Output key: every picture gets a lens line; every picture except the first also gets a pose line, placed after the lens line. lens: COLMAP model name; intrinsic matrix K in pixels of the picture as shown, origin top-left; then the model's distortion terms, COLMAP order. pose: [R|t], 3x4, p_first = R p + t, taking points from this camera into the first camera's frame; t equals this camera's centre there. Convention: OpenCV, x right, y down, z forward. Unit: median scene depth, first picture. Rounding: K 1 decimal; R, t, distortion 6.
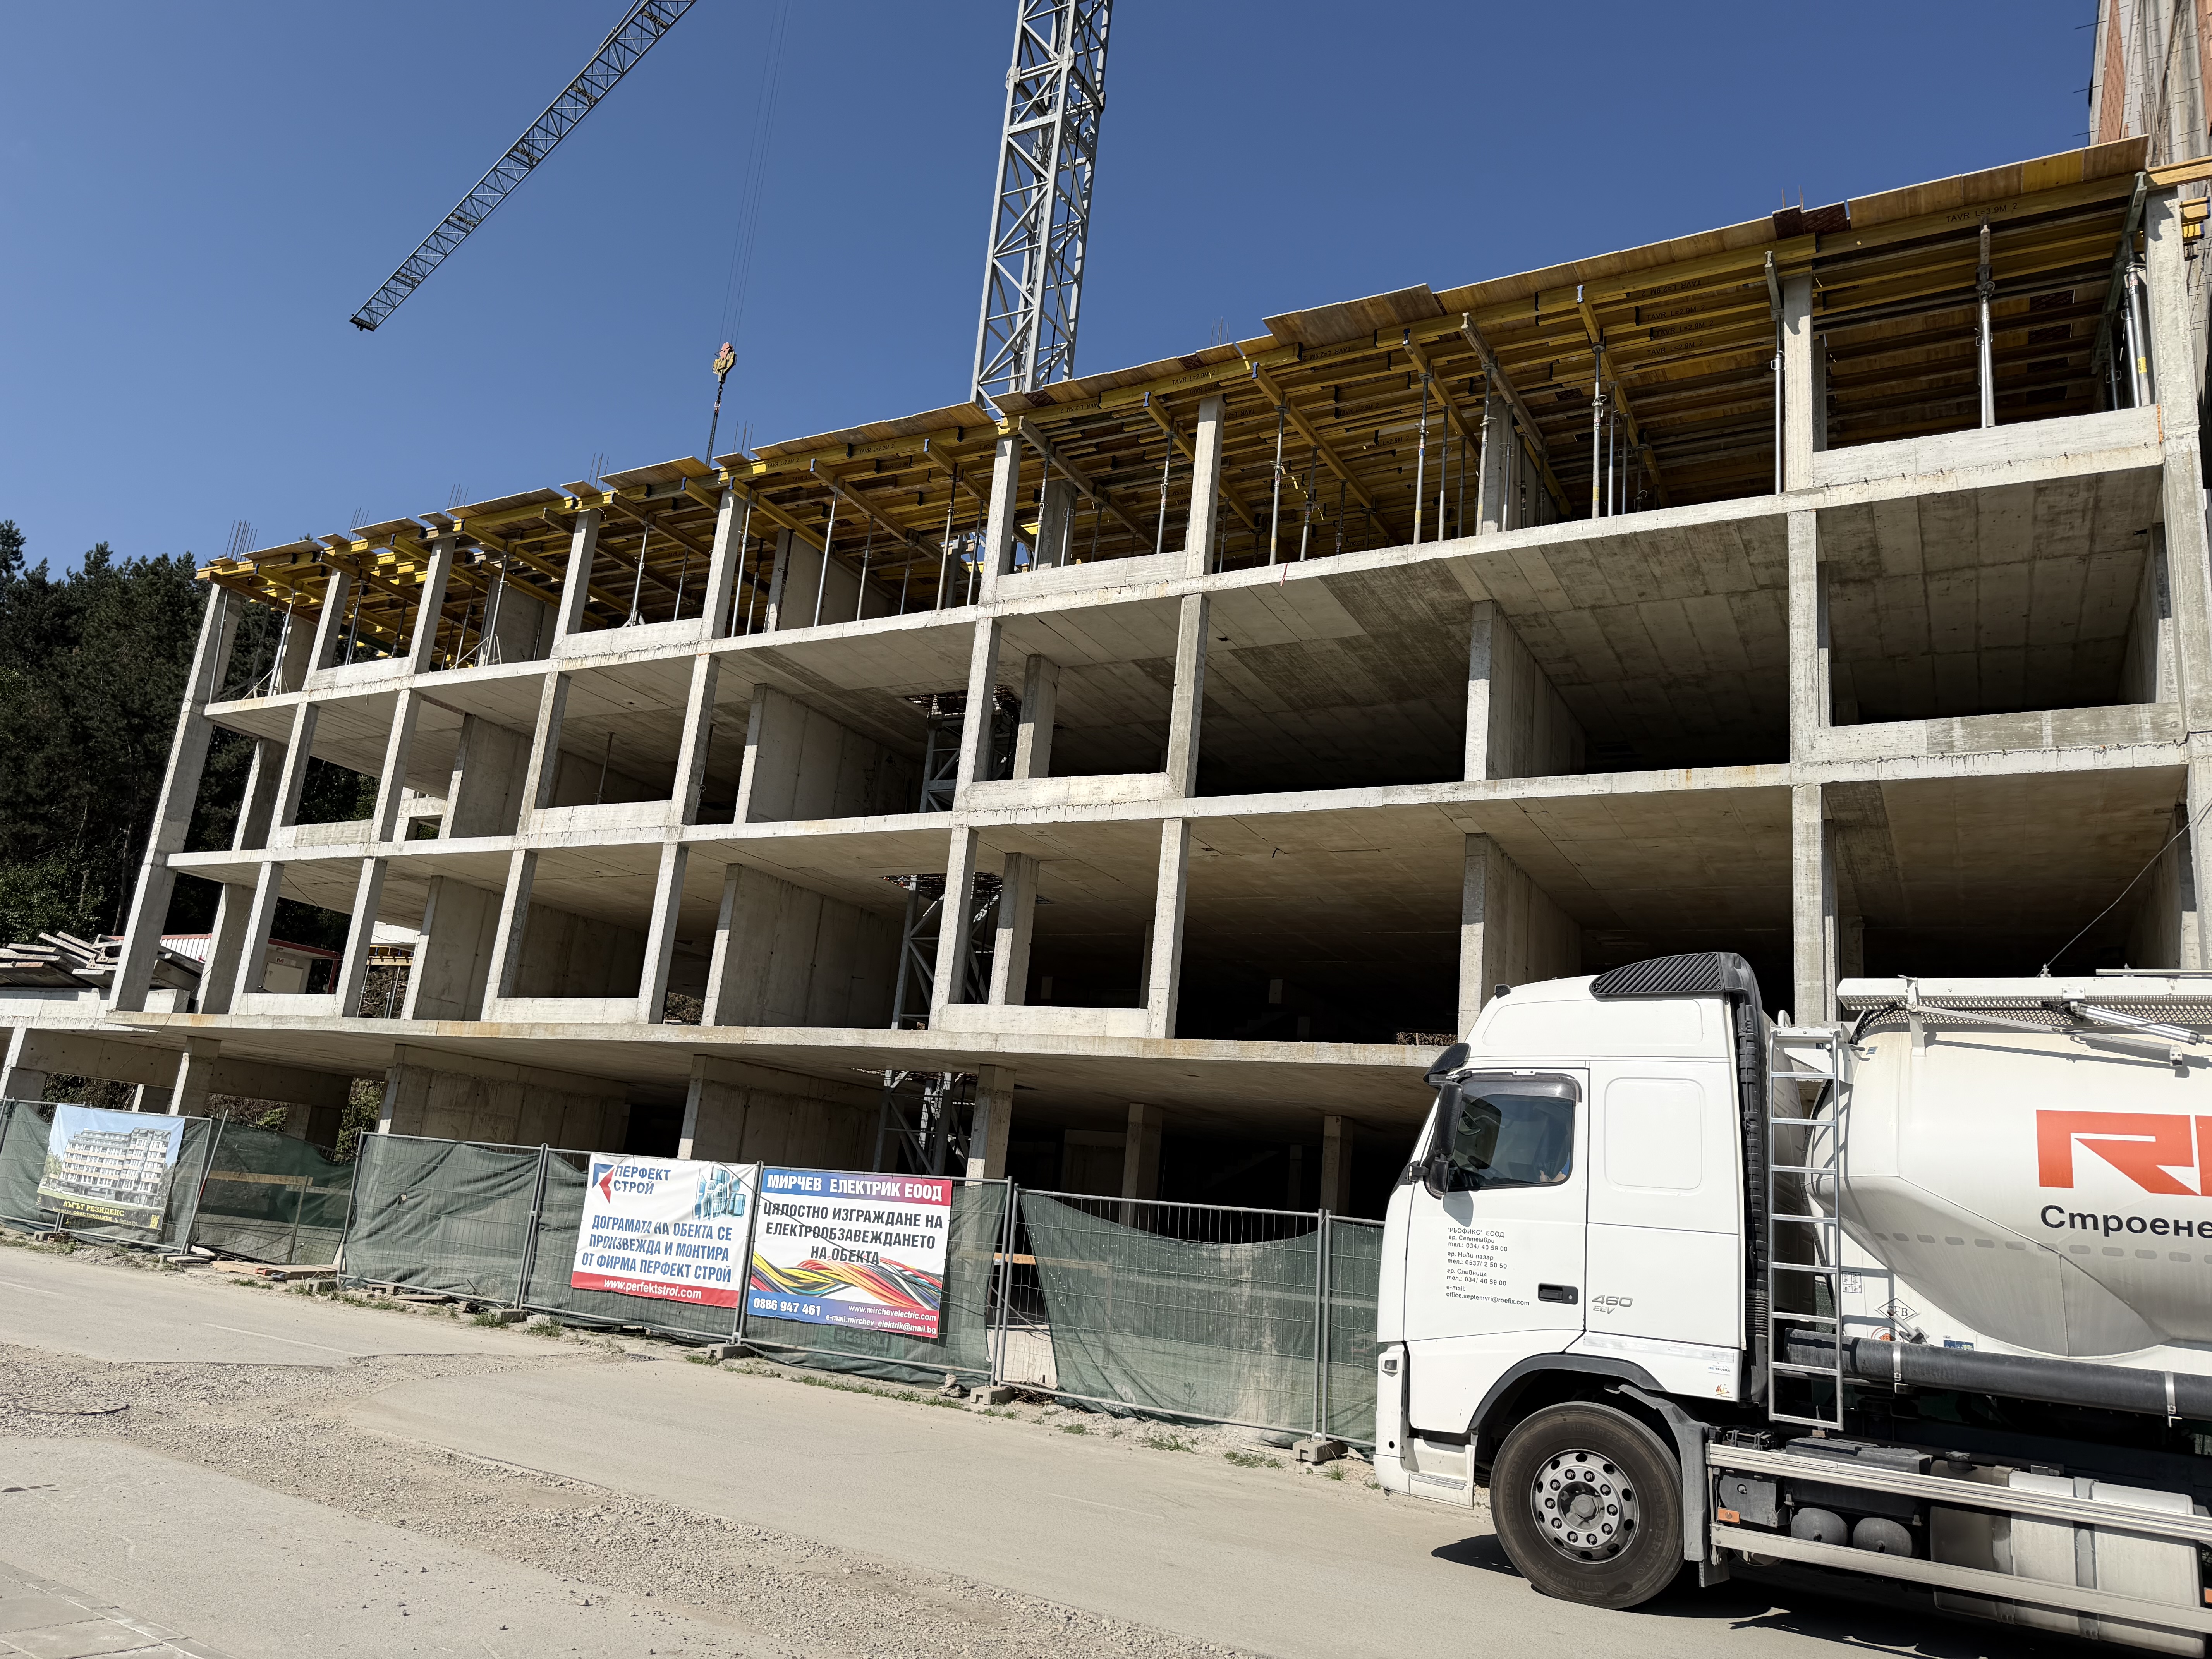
lens RADIAL K [[1545.8, 0, 1117.9], [0, 1545.8, 846.8], [0, 0, 1]] dist [0.067414, -0.037180]
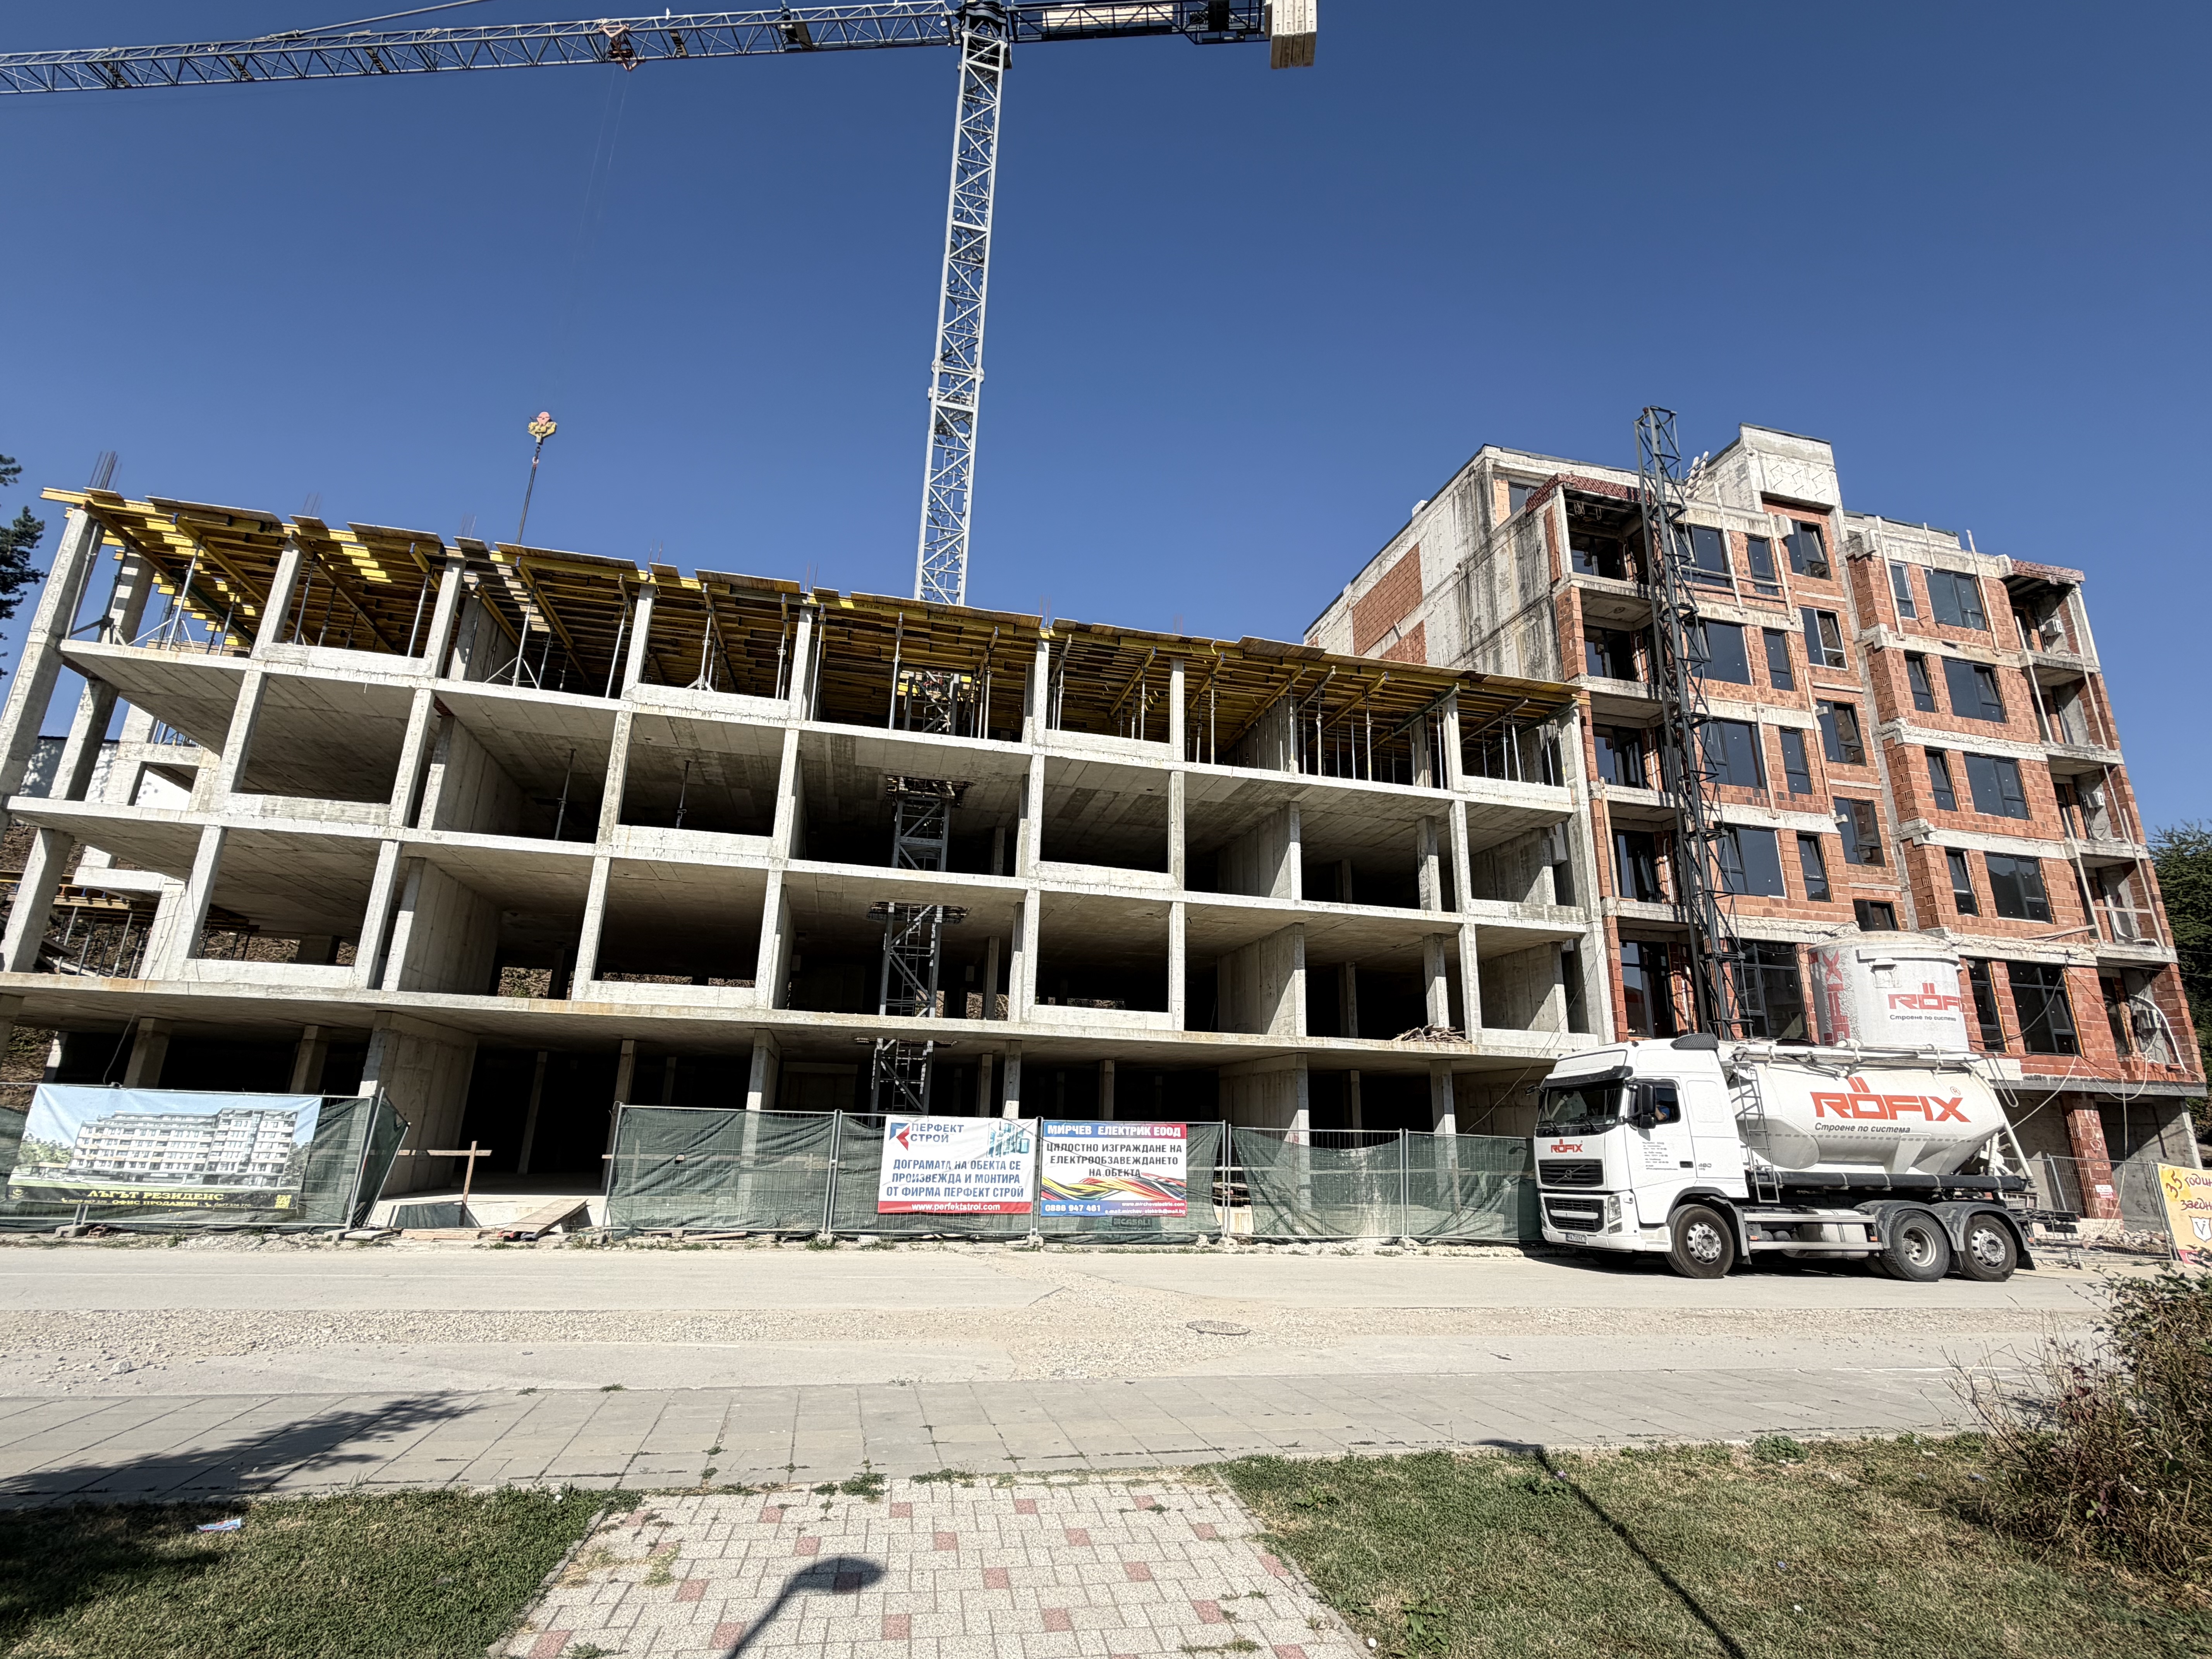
lens RADIAL K [[1058.1, 0, 1113.8], [0, 1058.1, 819.2], [0, 0, 1]] dist [0.012653, 0.004182]
pose [[0.733975, 0.121685, 0.668187, -0.903446], [-0.119658, 0.991598, -0.049143, -0.047602], [-0.668553, -0.043884, 0.742369, 0.178023]]
